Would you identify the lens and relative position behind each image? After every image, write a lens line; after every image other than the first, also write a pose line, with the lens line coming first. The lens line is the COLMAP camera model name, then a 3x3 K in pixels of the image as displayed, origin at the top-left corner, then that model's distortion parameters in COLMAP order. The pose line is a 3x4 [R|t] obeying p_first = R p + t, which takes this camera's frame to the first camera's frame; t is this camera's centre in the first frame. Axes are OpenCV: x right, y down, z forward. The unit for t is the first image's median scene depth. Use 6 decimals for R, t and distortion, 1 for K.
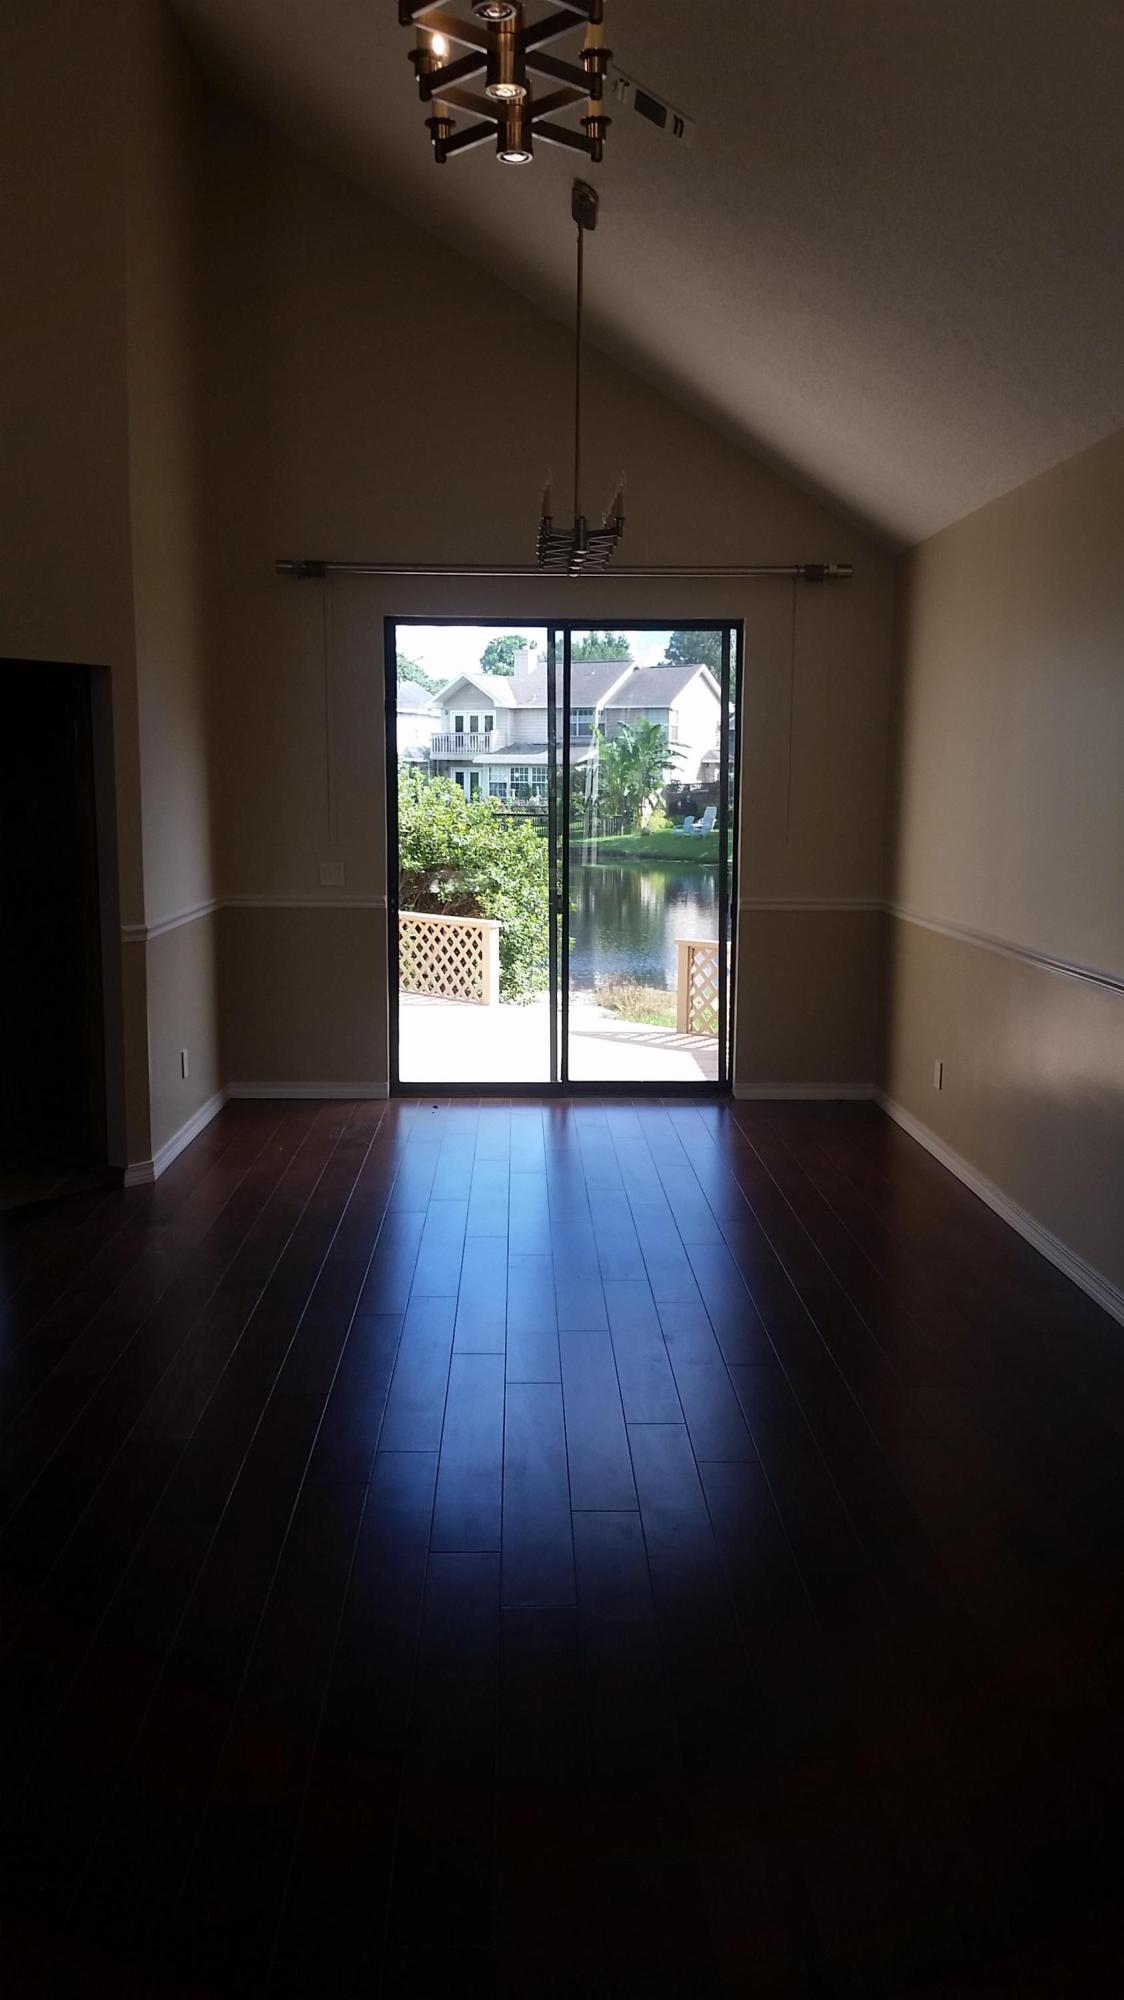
lens RADIAL K [[1635.8, 0, 544.3], [0, 1635.8, 1007.9], [0, 0, 1]] dist [0.191817, -0.472672]
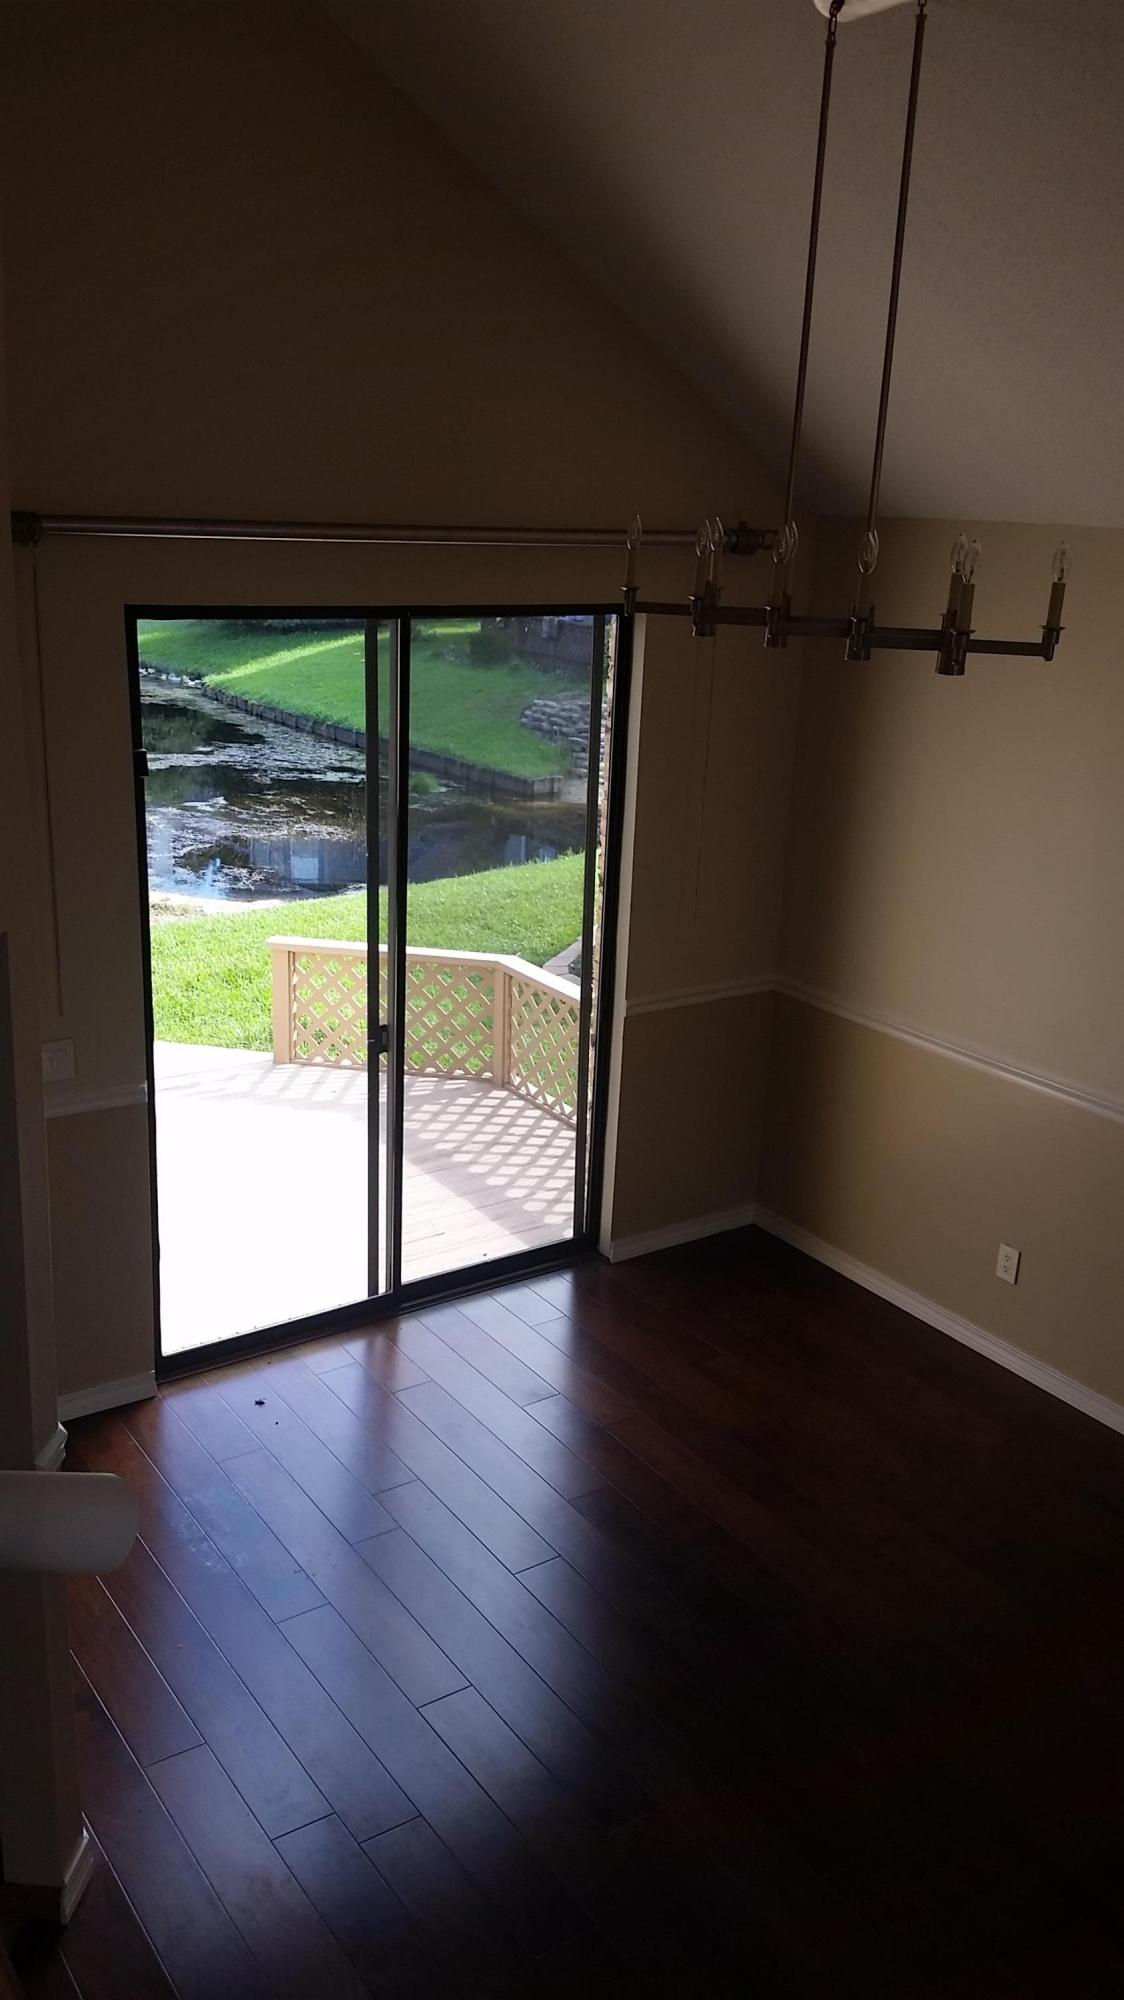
lens RADIAL K [[1635.8, 0, 544.3], [0, 1635.8, 1007.9], [0, 0, 1]] dist [0.191817, -0.472672]
pose [[0.837266, -0.139675, 0.528655, -0.288234], [0.043976, 0.980893, 0.189512, -0.201238], [-0.545024, -0.135424, 0.827411, 0.438073]]
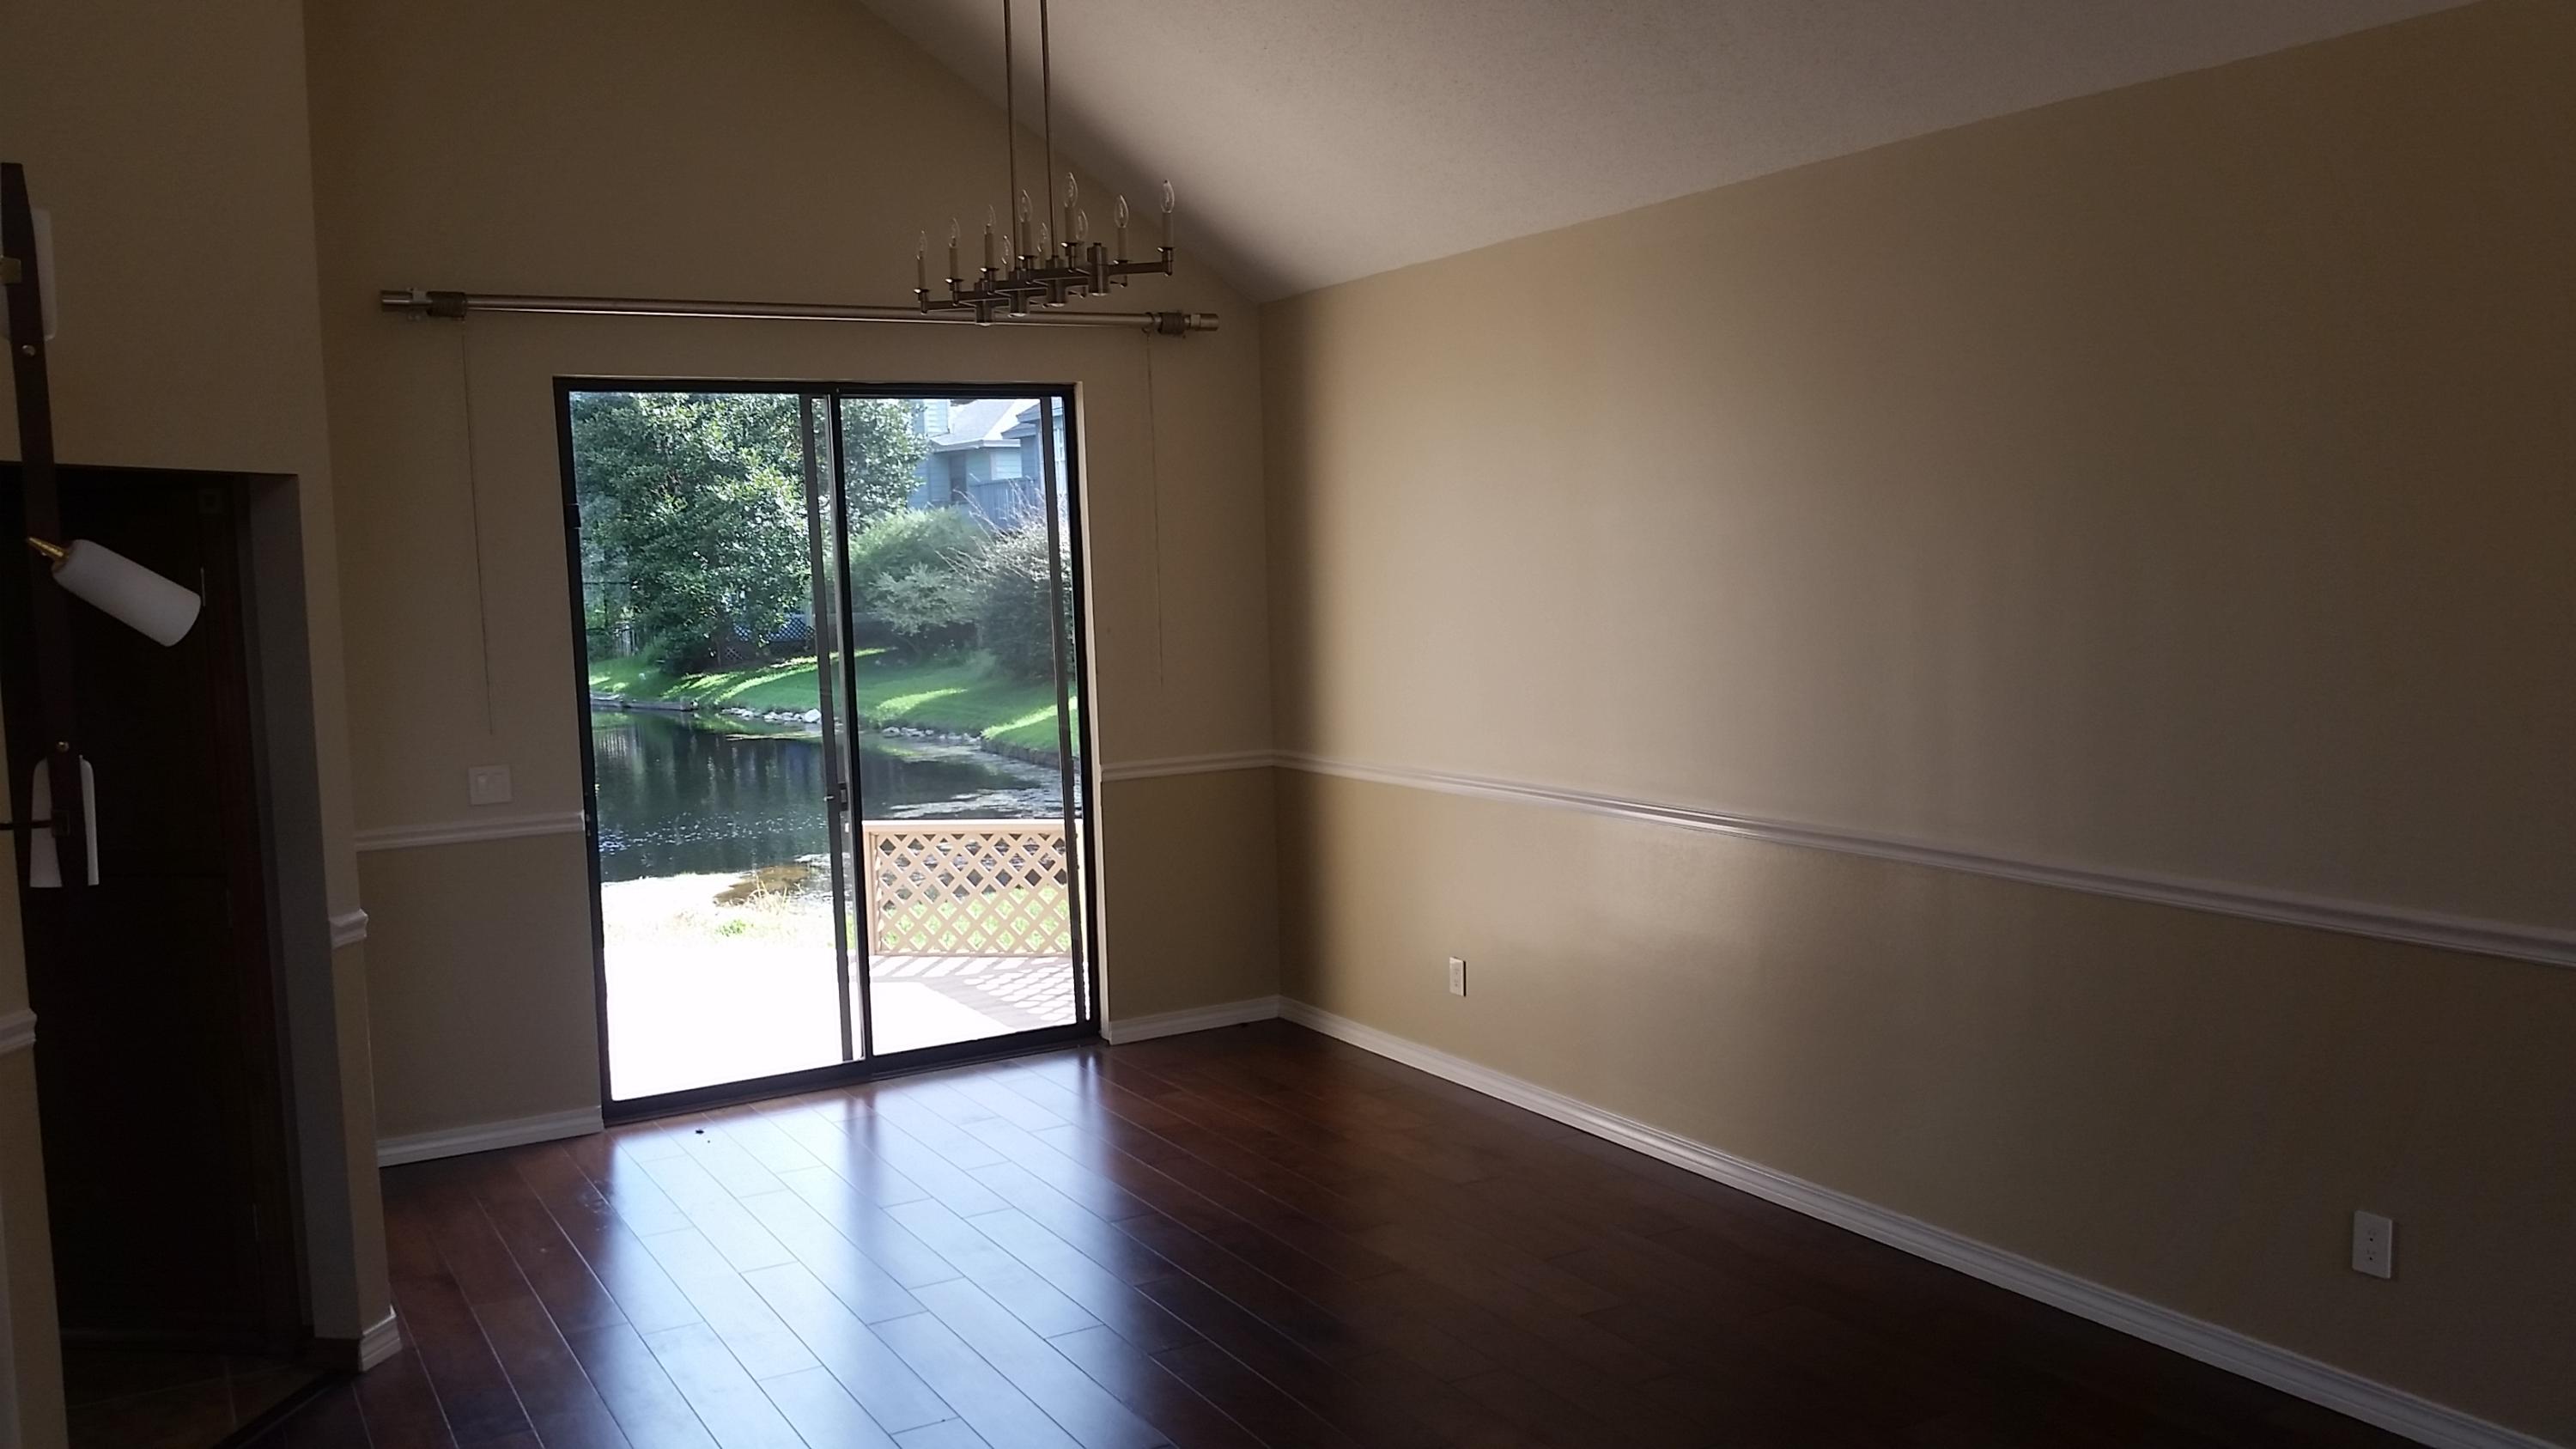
lens RADIAL K [[2107.2, 0, 1287.6], [0, 2107.2, 740.8], [0, 0, 1]] dist [0.191817, -0.472672]
pose [[0.879458, -0.083448, 0.468604, -0.244222], [0.109042, 0.993651, -0.027700, -0.043140], [-0.463317, 0.075458, 0.882974, 0.146101]]
